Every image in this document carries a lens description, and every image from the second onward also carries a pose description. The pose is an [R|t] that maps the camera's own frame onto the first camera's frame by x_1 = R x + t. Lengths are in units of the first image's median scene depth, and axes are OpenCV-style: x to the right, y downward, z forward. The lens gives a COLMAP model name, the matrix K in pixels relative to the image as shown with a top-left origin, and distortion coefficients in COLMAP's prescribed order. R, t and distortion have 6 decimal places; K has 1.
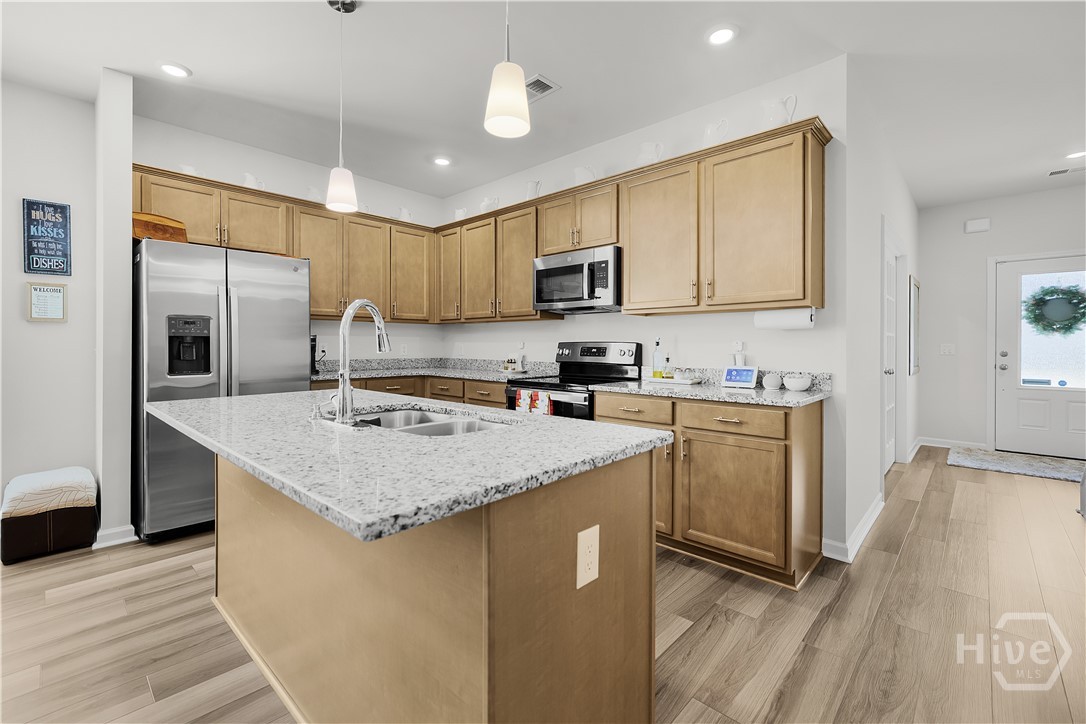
lens RADIAL K [[465.8, 0, 544.7], [0, 465.8, 350.9], [0, 0, 1]] dist [-0.000139, 0.000006]
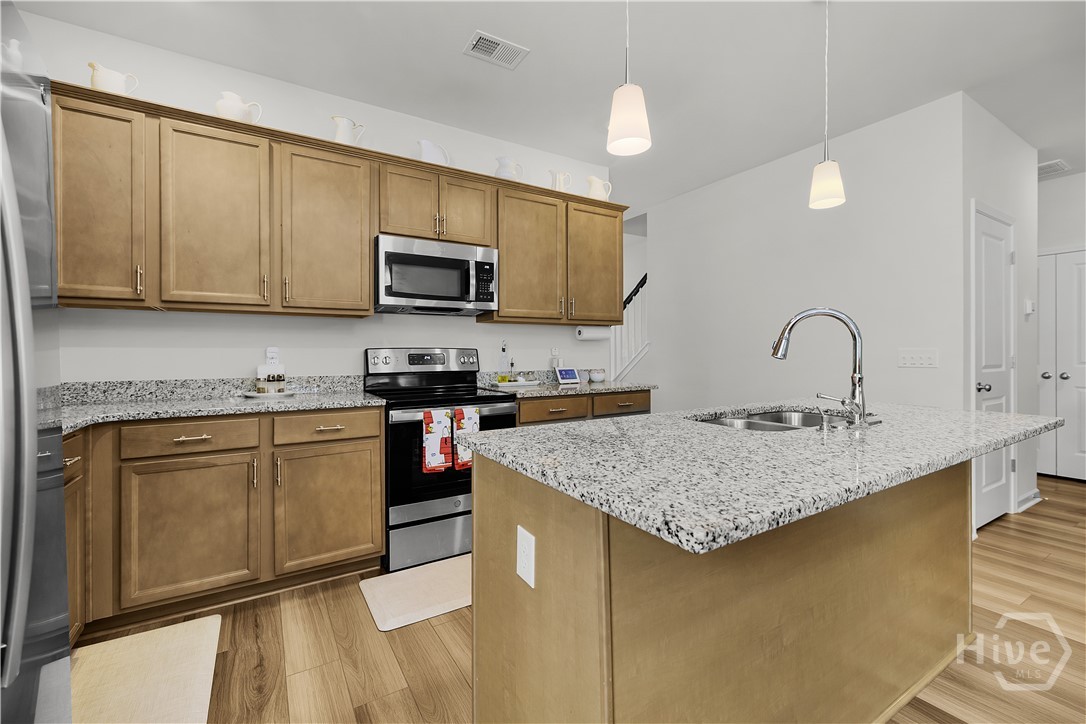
lens RADIAL K [[472.3, 0, 539.6], [0, 472.3, 346.5], [0, 0, 1]] dist [0.014252, 0.000172]
pose [[0.276921, 0.005541, 0.960877, -0.668649], [0.015889, 0.999820, -0.010345, -0.009283], [-0.960761, 0.018132, 0.276784, 0.551482]]
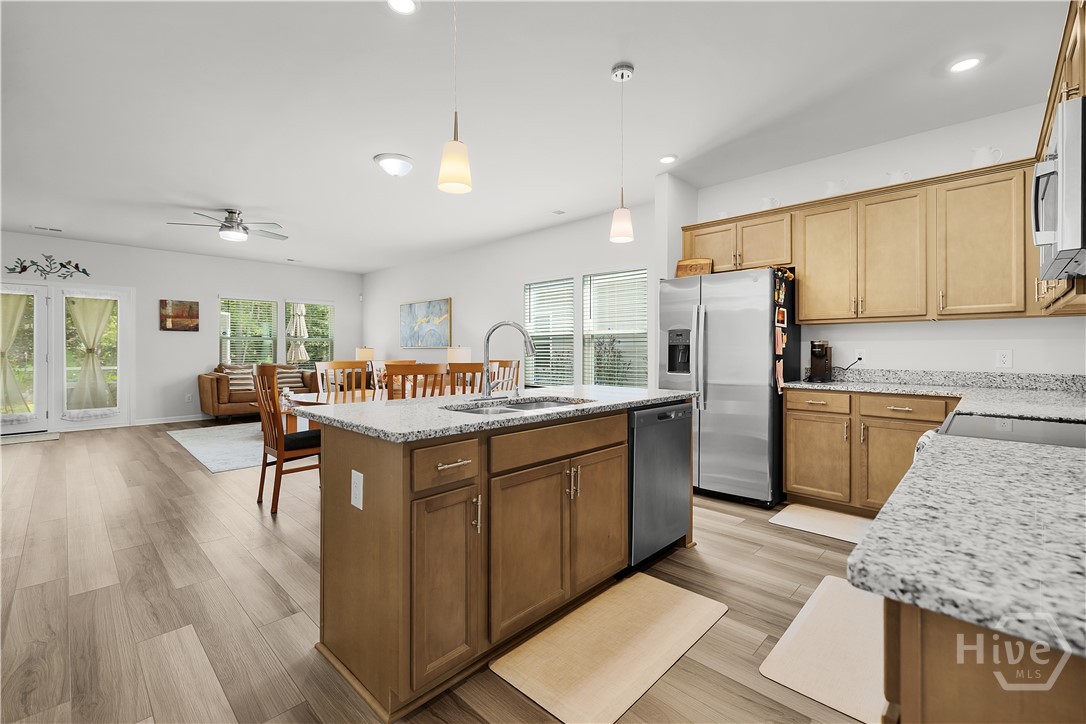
lens RADIAL K [[465.8, 0, 544.7], [0, 465.8, 350.9], [0, 0, 1]] dist [-0.000139, 0.000006]
pose [[-0.016643, -0.000603, -0.999861, 0.474995], [-0.014622, 0.999893, -0.000360, -0.005814], [0.999755, 0.014614, -0.016650, 0.483906]]
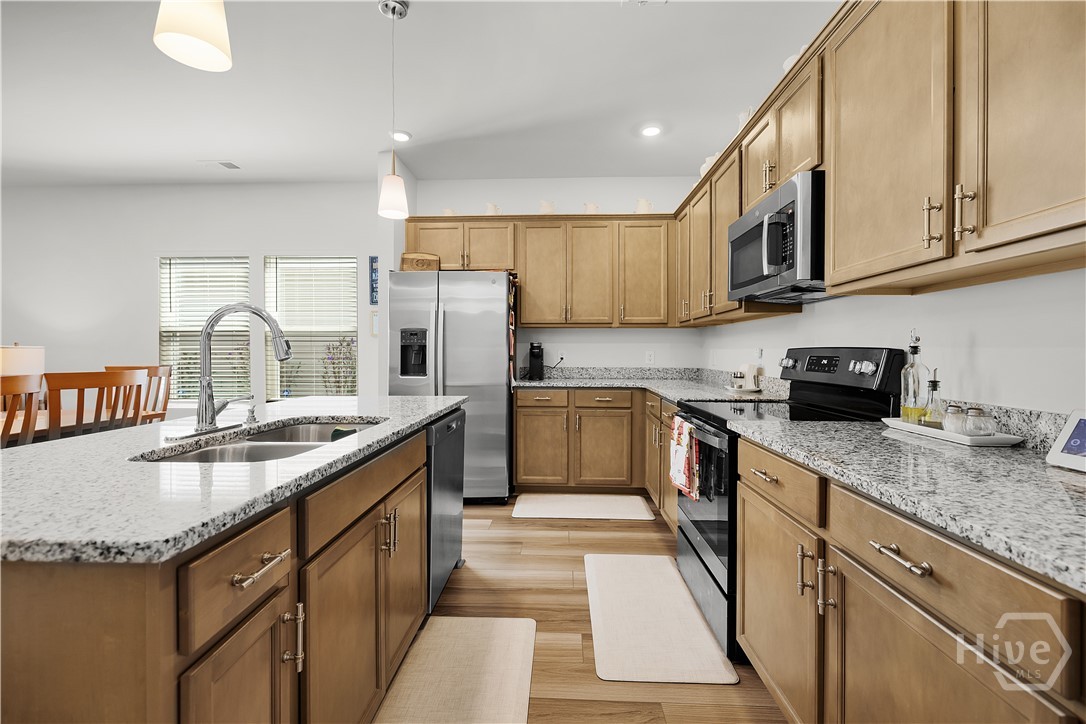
lens RADIAL K [[461.6, 0, 543.8], [0, 461.6, 357.4], [0, 0, 1]] dist [0.001036, 0.000114]
pose [[0.650143, 0.008575, -0.759763, 0.312563], [-0.010257, 0.999944, 0.002509, -0.004643], [0.759742, 0.006162, 0.650195, 0.355707]]
